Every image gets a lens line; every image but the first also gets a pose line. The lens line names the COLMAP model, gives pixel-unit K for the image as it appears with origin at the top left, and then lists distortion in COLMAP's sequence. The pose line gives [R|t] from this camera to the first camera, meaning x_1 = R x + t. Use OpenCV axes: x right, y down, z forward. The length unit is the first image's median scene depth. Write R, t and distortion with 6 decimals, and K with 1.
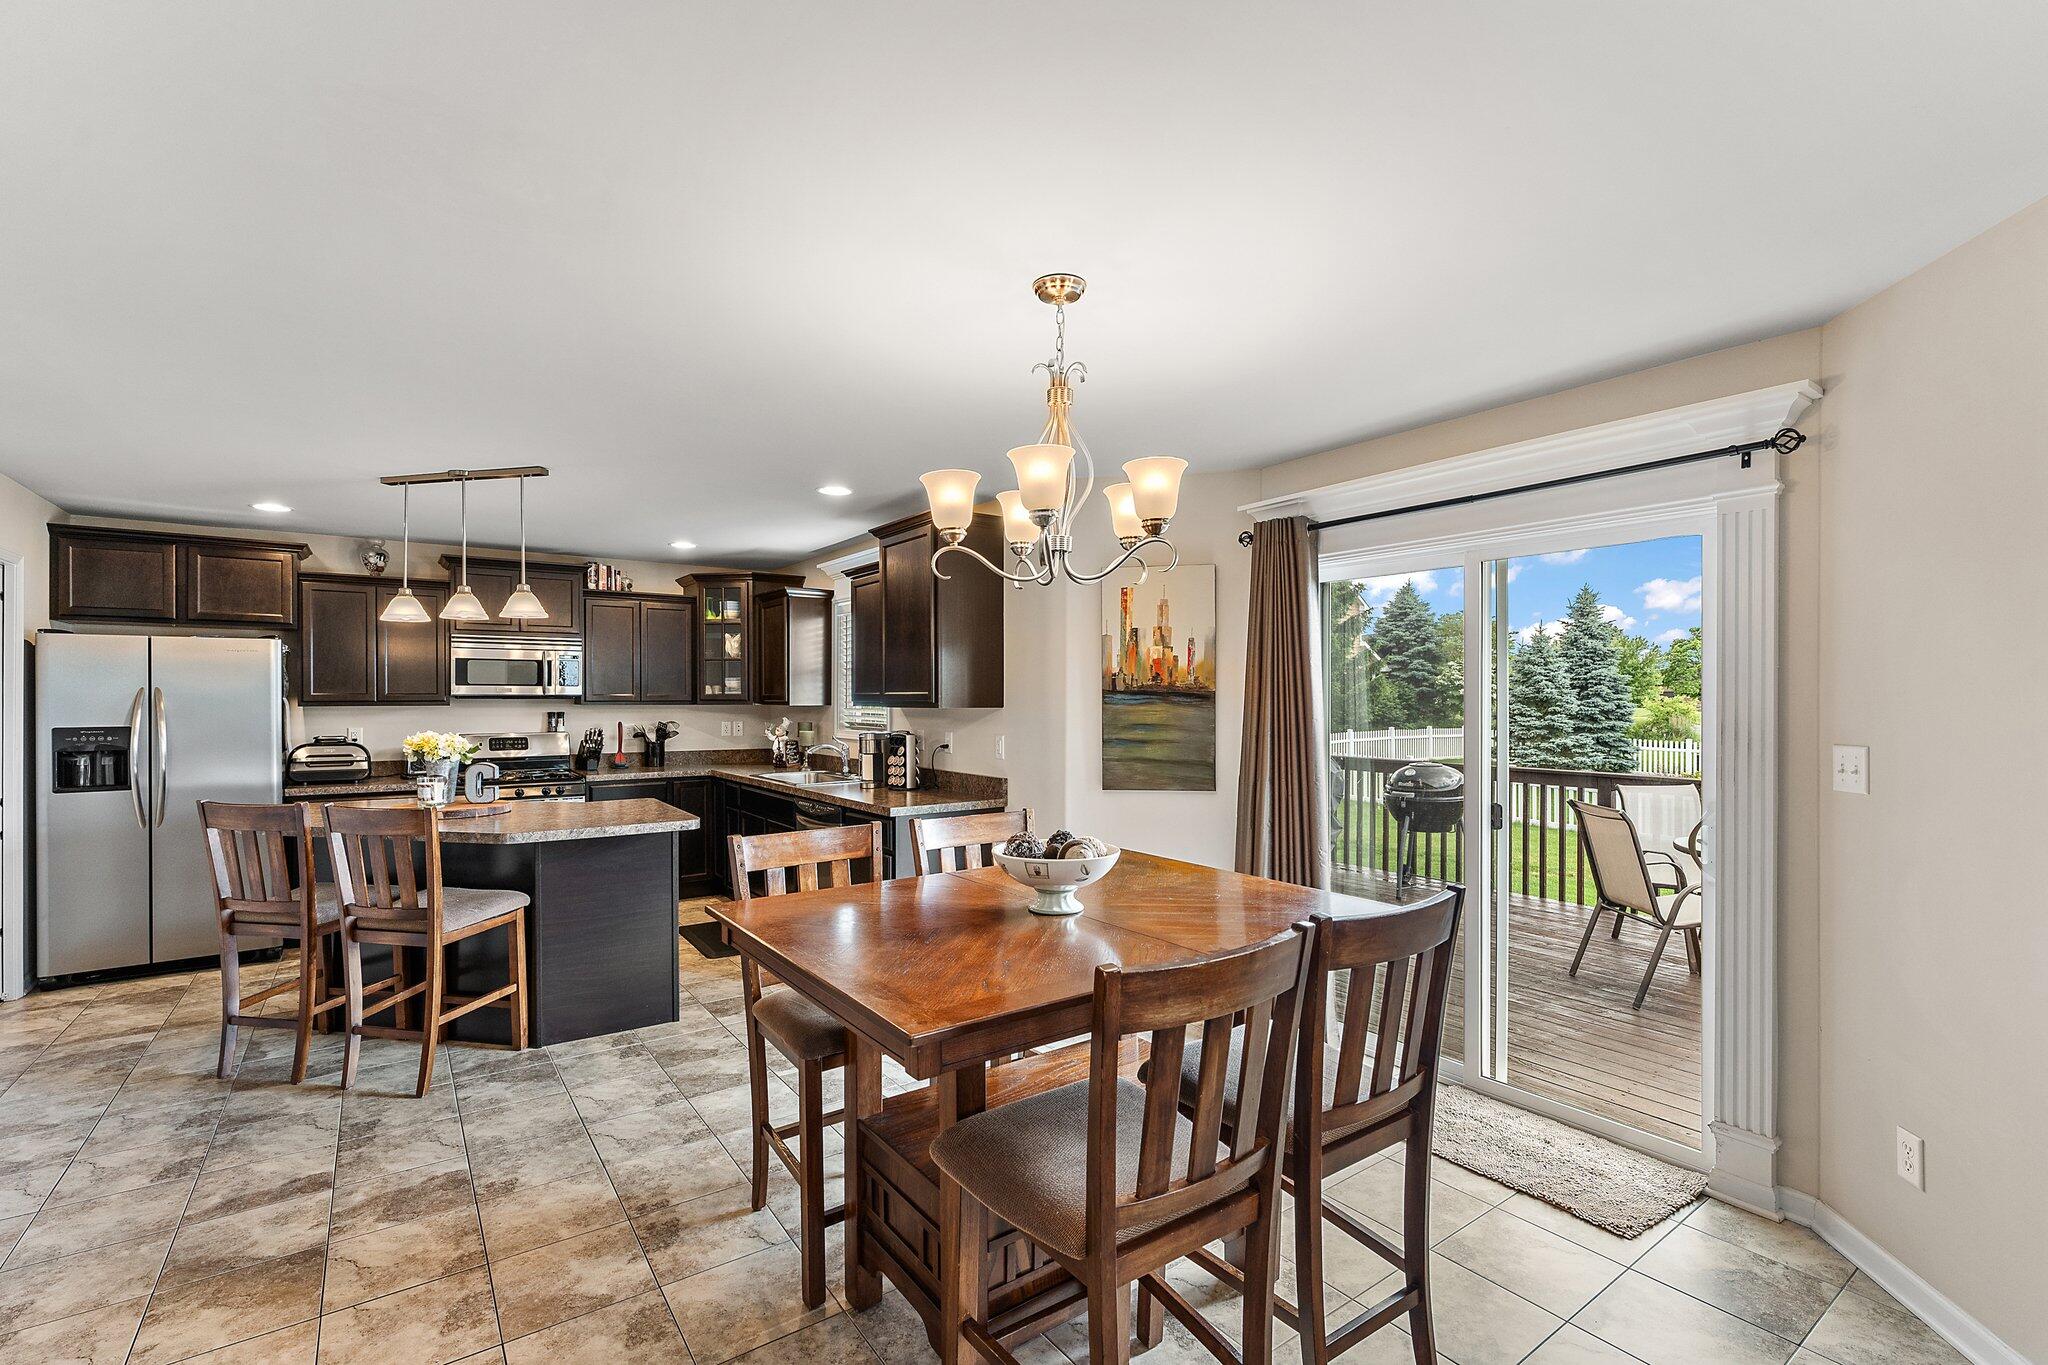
lens RADIAL K [[902.6, 0, 1020.6], [0, 902.6, 693.4], [0, 0, 1]] dist [0.004815, 0.000147]
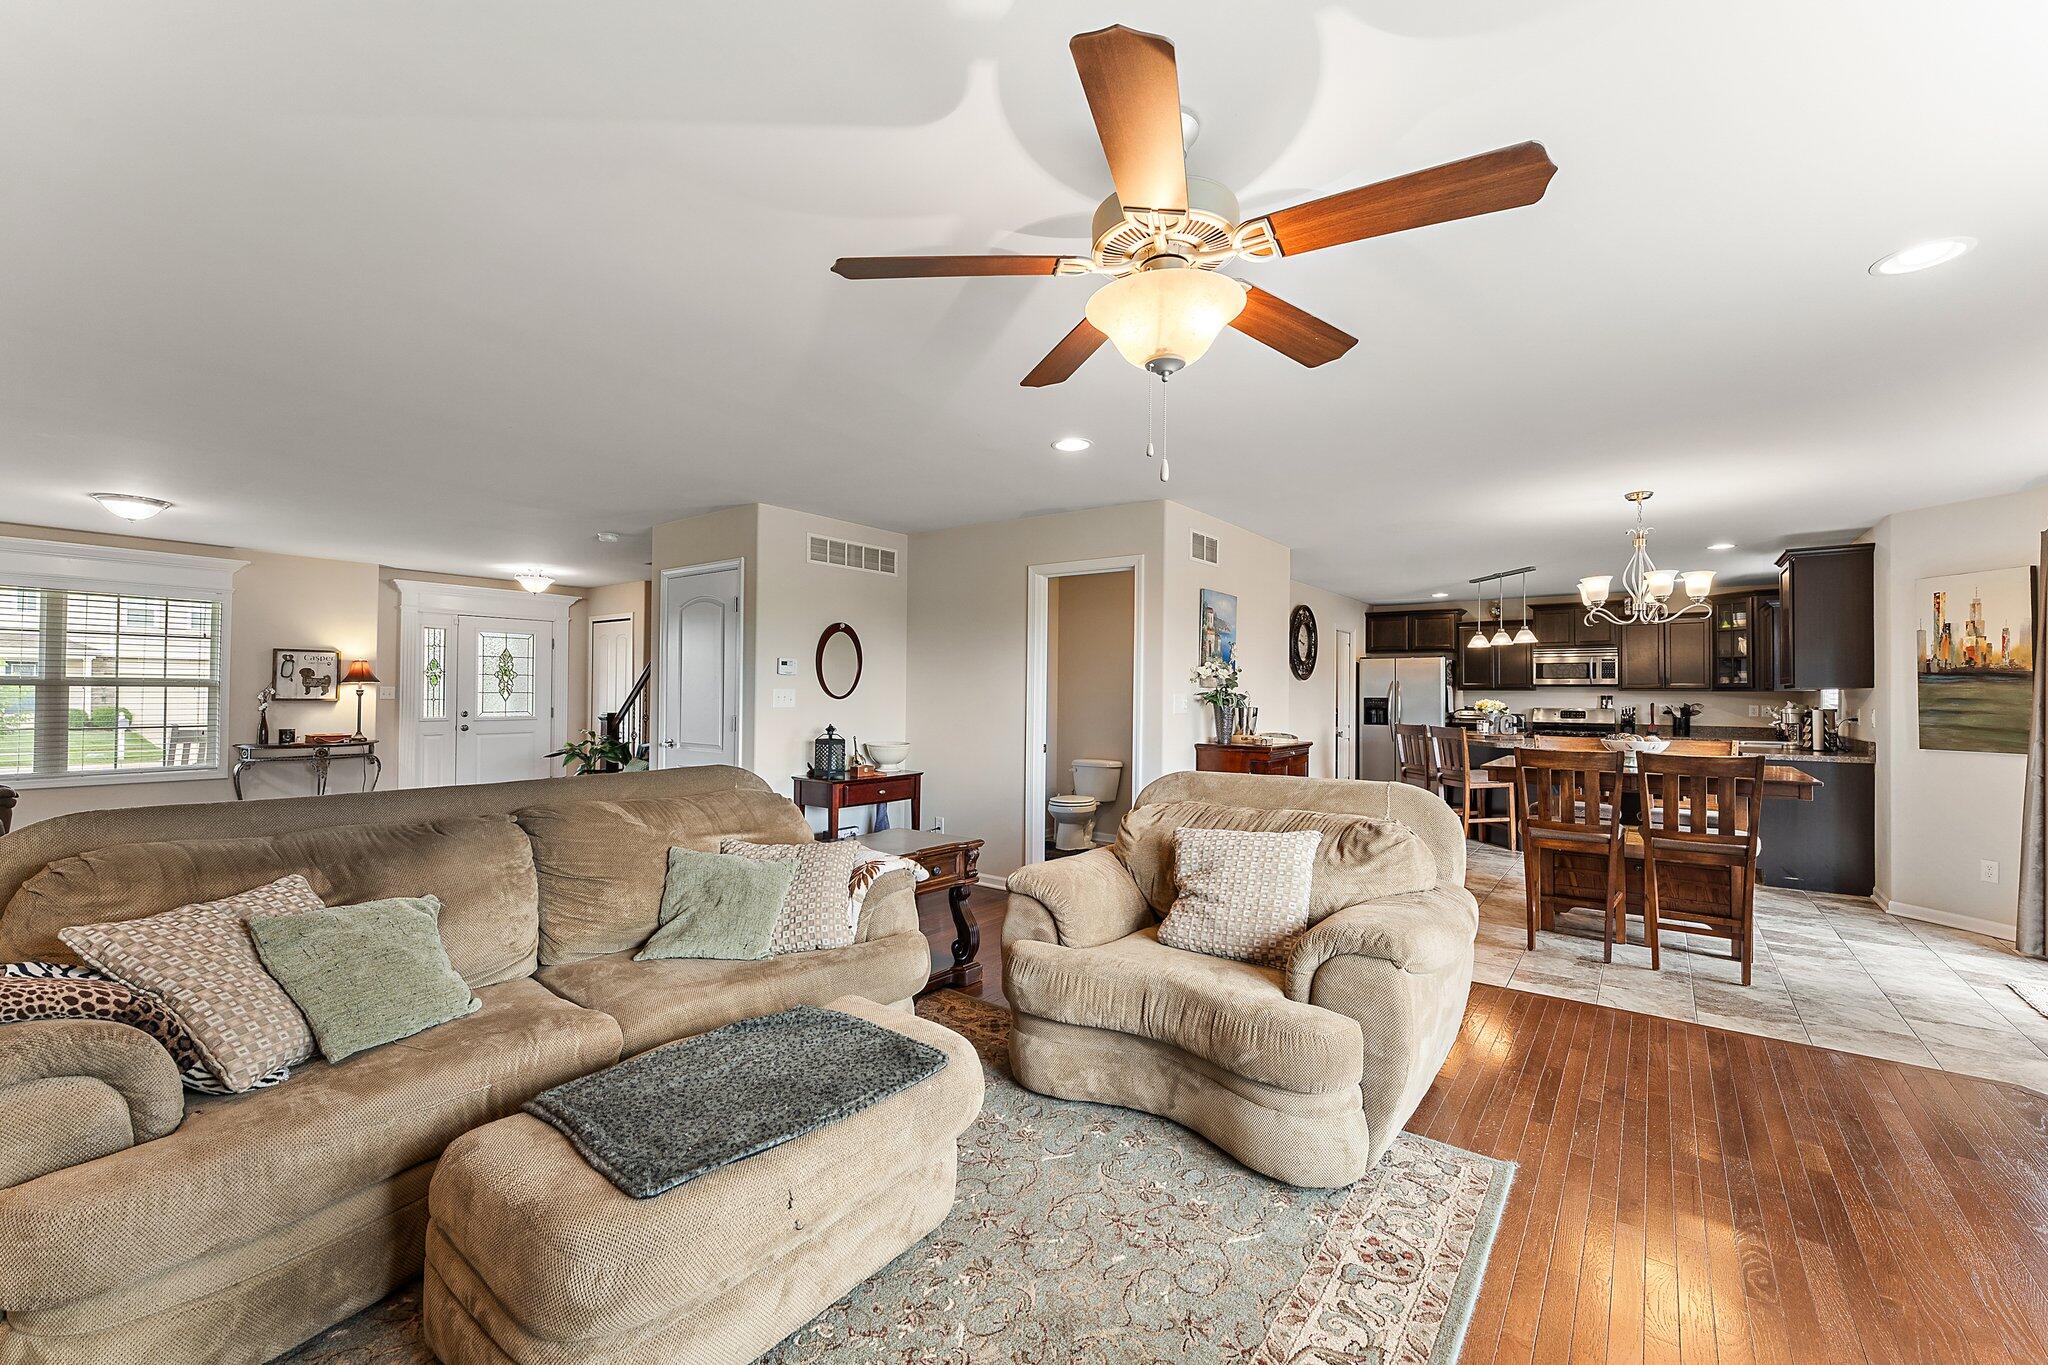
lens RADIAL K [[824.7, 0, 1021.2], [0, 824.7, 686.6], [0, 0, 1]] dist [0.002296, 0.000307]
pose [[0.301635, -0.006740, -0.953400, 0.765429], [-0.002402, 0.999966, -0.007829, 0.026784], [0.953421, 0.004652, 0.301608, -0.545424]]
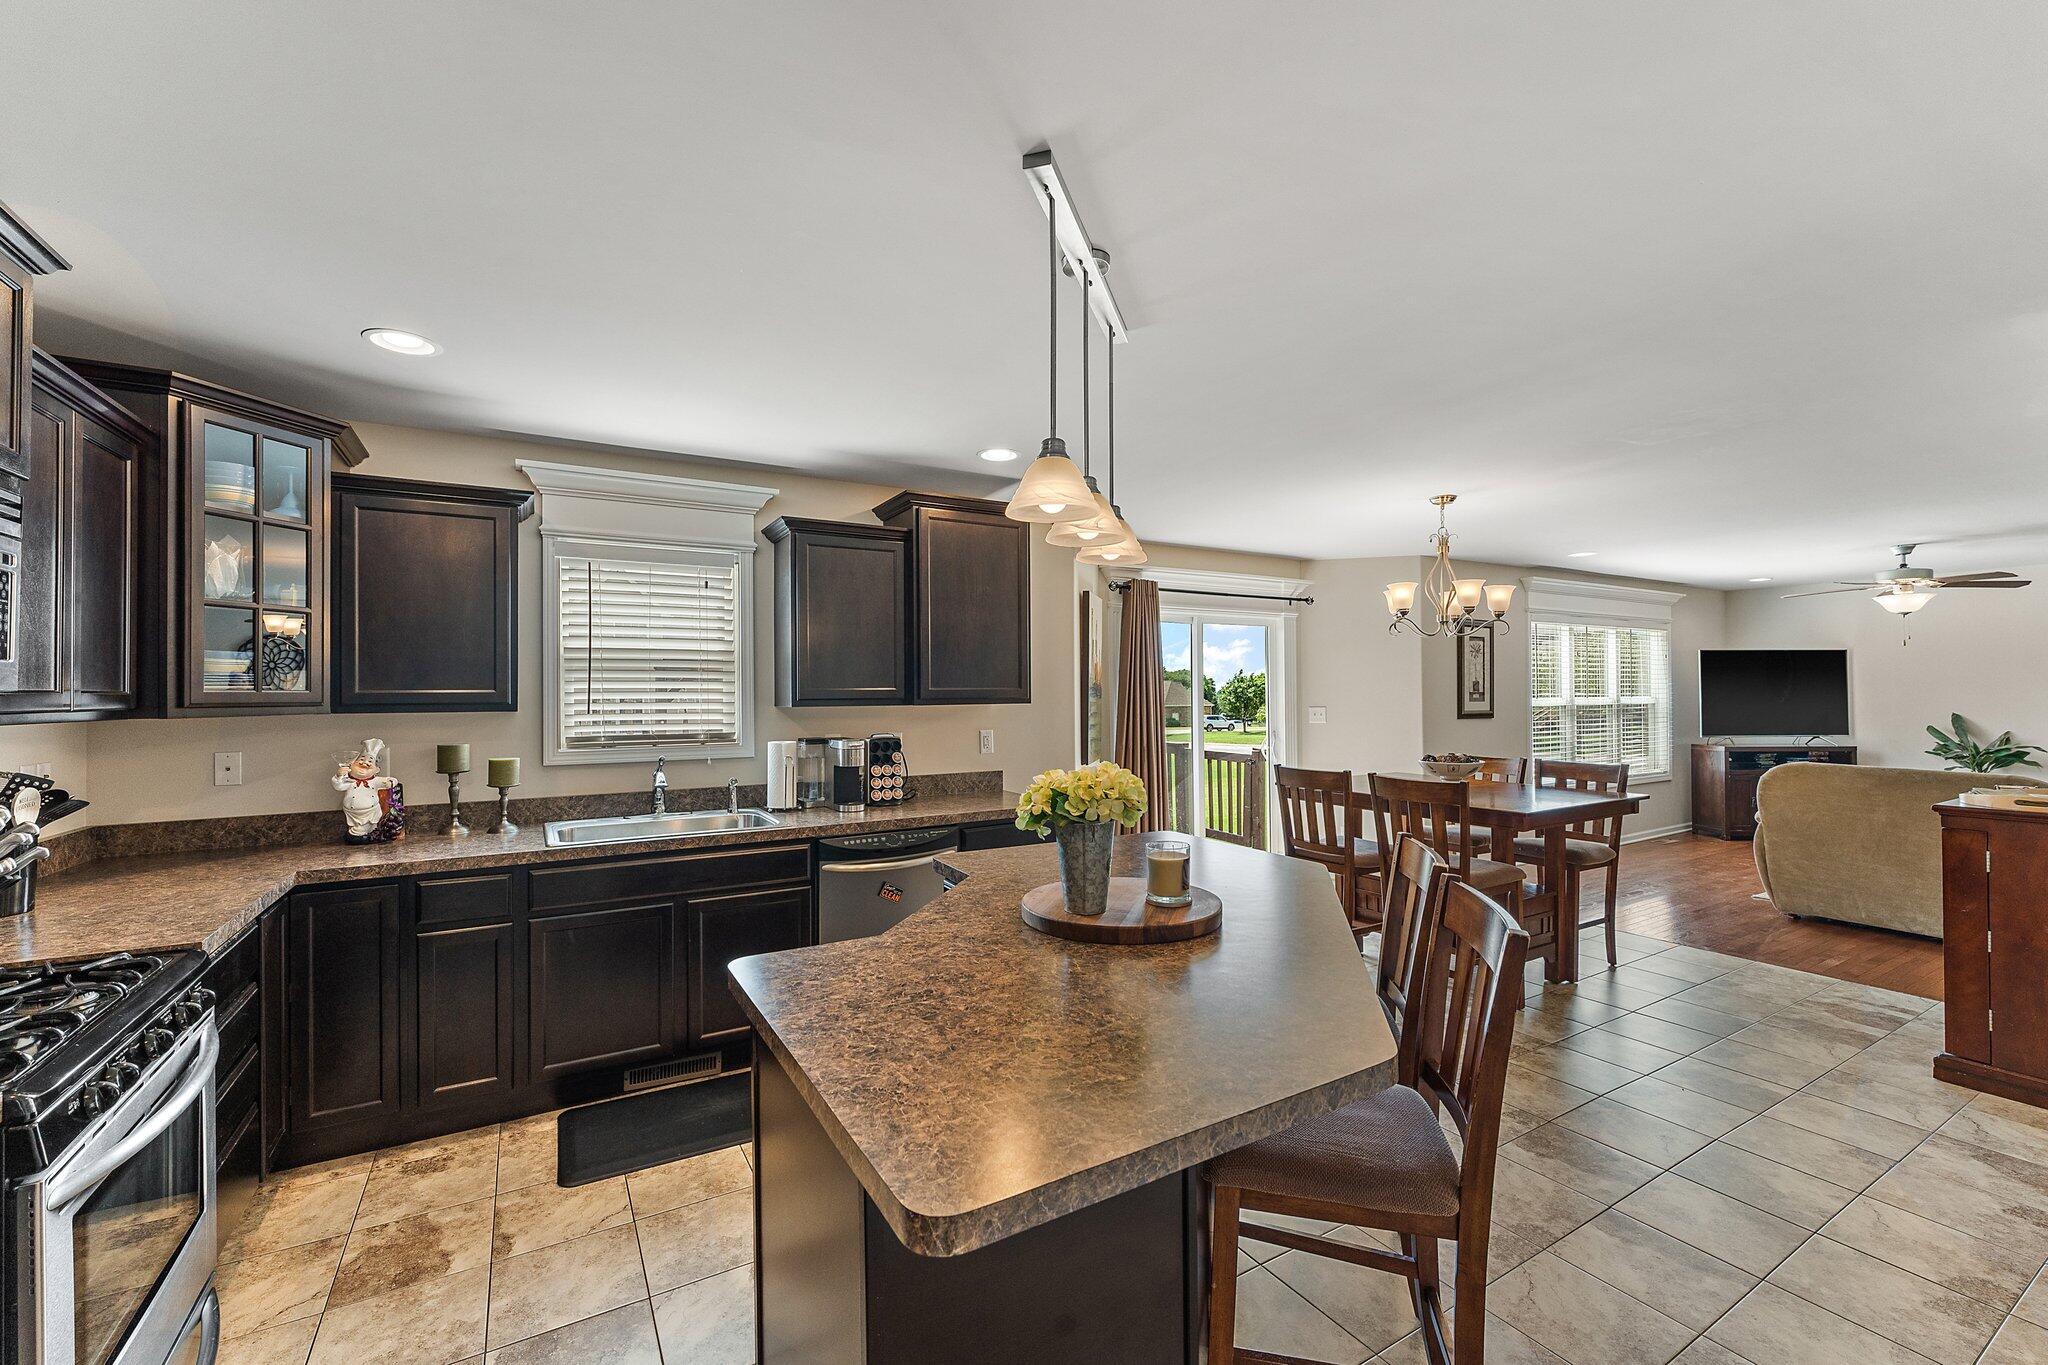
lens RADIAL K [[824.7, 0, 1019.9], [0, 824.7, 689.1], [0, 0, 1]] dist [0.002296, 0.000307]
pose [[0.083764, 0.005429, 0.996471, -1.407019], [0.001938, 0.999982, -0.005611, 0.007415], [-0.996484, 0.002401, 0.083752, 1.294347]]
